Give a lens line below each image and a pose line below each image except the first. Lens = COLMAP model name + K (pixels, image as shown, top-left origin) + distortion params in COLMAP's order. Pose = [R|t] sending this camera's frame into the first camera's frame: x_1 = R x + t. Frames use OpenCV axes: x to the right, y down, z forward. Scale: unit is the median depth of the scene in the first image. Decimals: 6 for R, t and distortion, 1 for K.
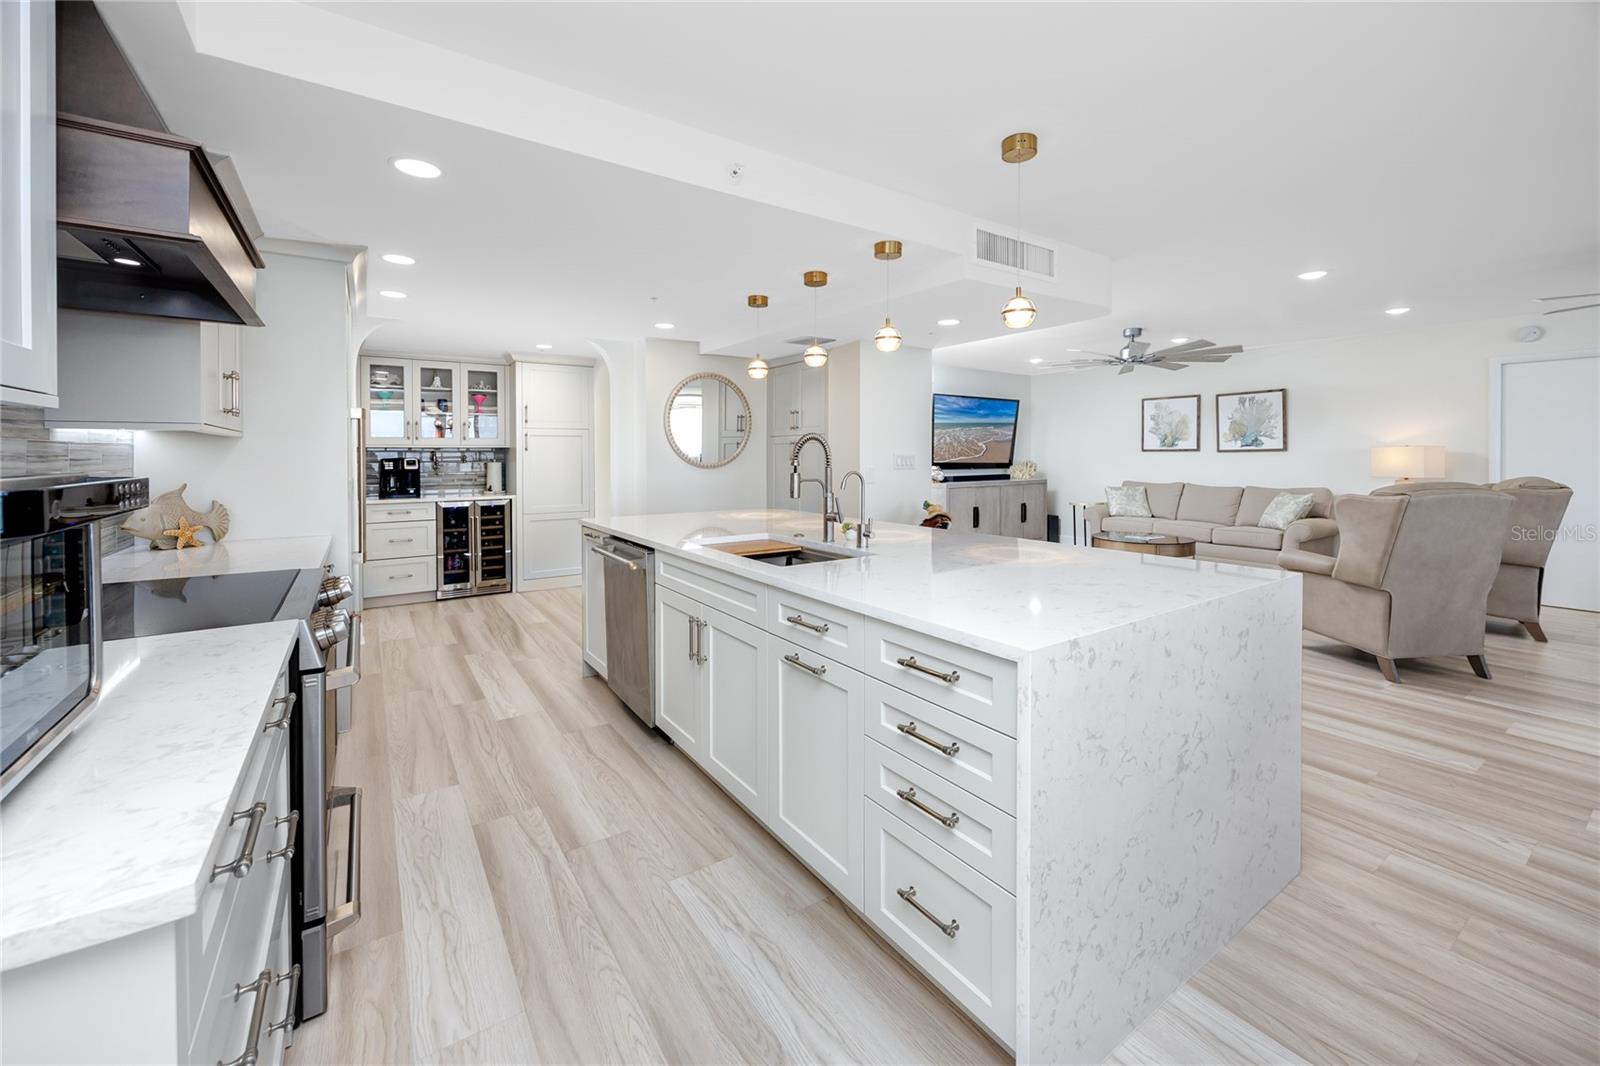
lens RADIAL K [[620.1, 0, 798.4], [0, 620.1, 462.3], [0, 0, 1]] dist [-0.002158, 0.000507]
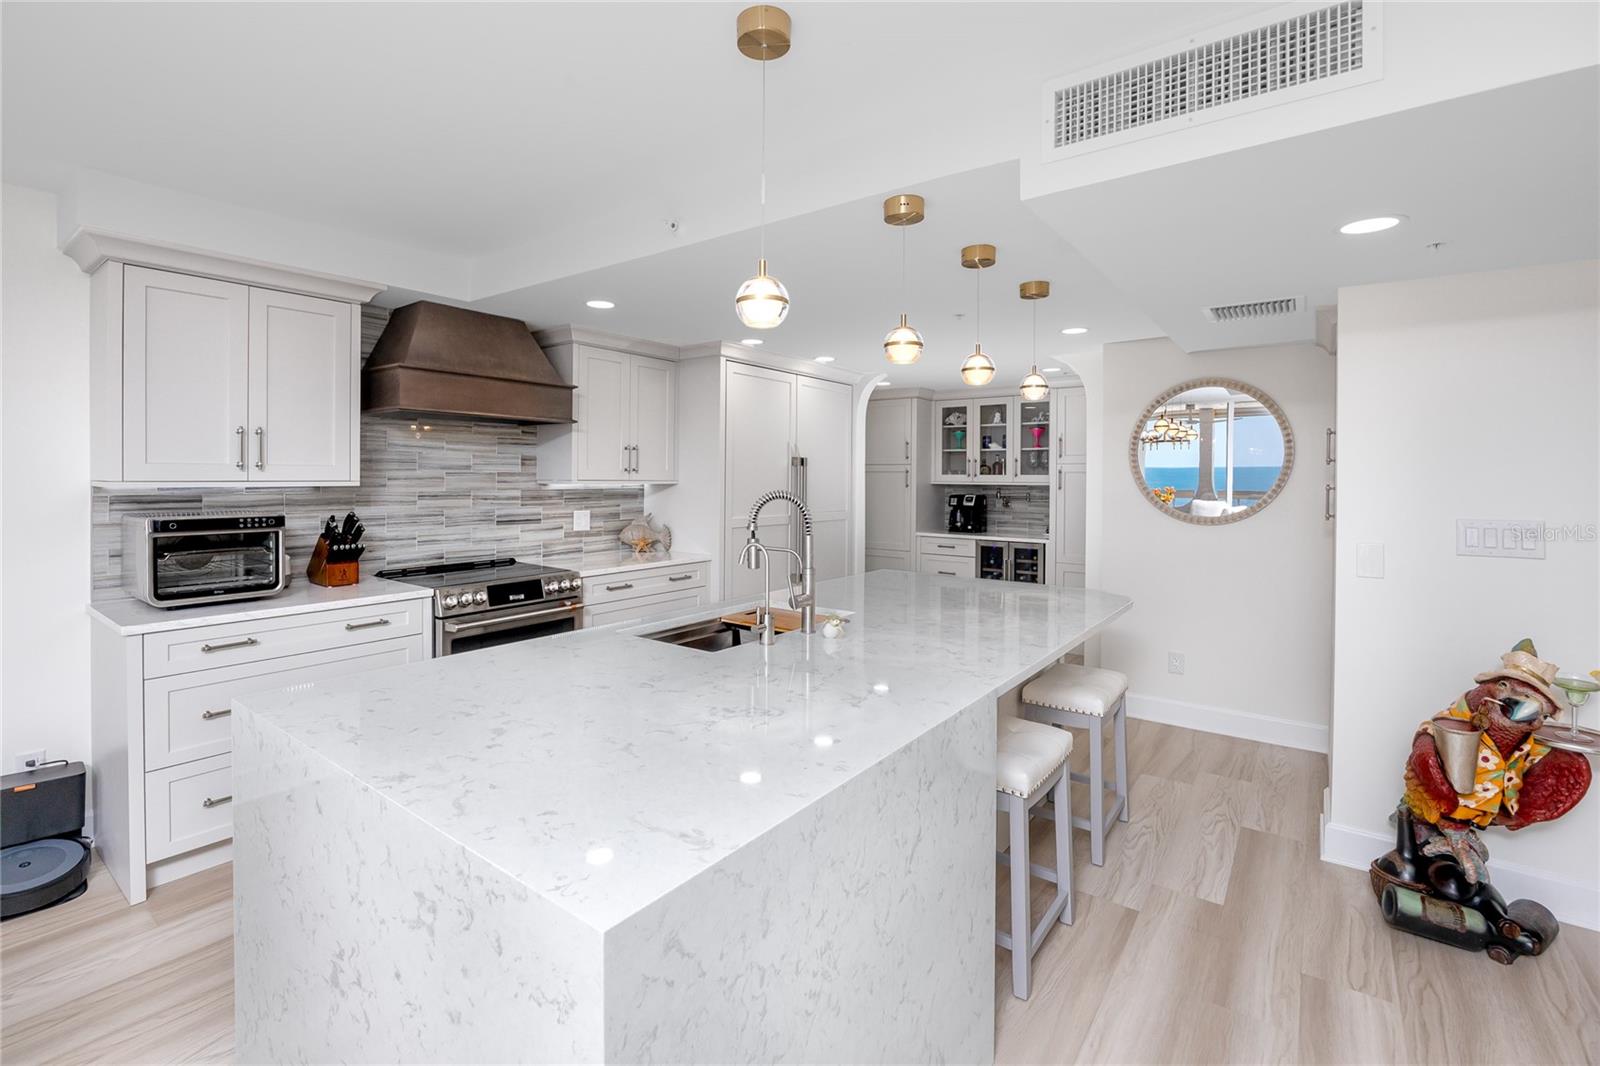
lens RADIAL K [[737.5, 0, 769.7], [0, 737.5, 502.4], [0, 0, 1]] dist [0.002267, 0.000630]
pose [[0.291128, 0.038584, -0.955906, 0.440850], [-0.016803, 0.999238, 0.035215, -0.031615], [0.956537, 0.005810, 0.291554, 0.326221]]
